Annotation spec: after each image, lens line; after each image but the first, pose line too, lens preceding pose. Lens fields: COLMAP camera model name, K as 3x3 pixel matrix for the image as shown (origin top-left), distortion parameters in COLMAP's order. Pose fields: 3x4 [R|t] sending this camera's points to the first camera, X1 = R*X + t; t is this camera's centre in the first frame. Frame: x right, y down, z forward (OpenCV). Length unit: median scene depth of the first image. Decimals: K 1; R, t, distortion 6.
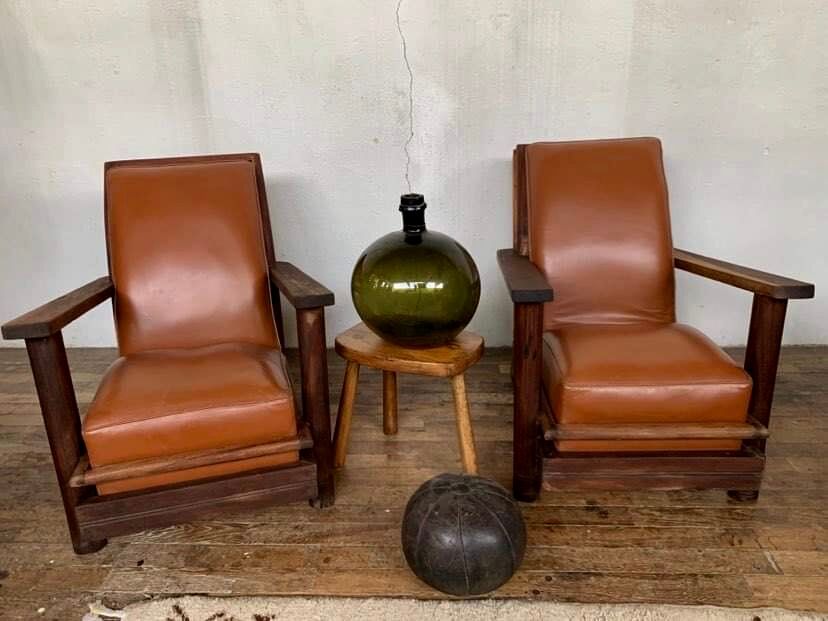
lens RADIAL K [[638.1, 0, 414.9], [0, 638.1, 309.7], [0, 0, 1]] dist [0.003560, 0.001313]
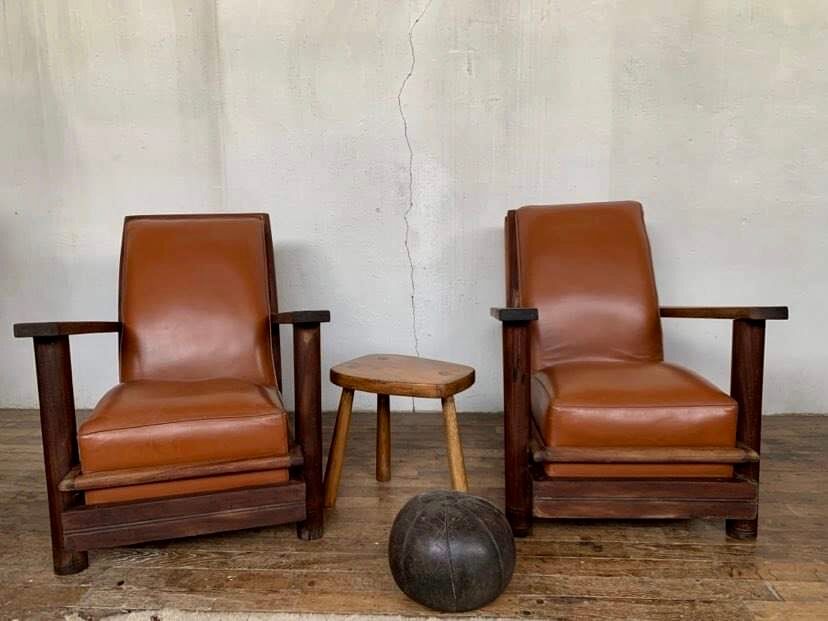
lens RADIAL K [[638.1, 0, 413.2], [0, 638.1, 312.4], [0, 0, 1]] dist [0.003560, 0.001313]
pose [[0.999828, 0.012294, -0.013876, 0.023325], [-0.014763, 0.980726, -0.194829, 0.164272], [0.011213, 0.195000, 0.980739, -0.028771]]
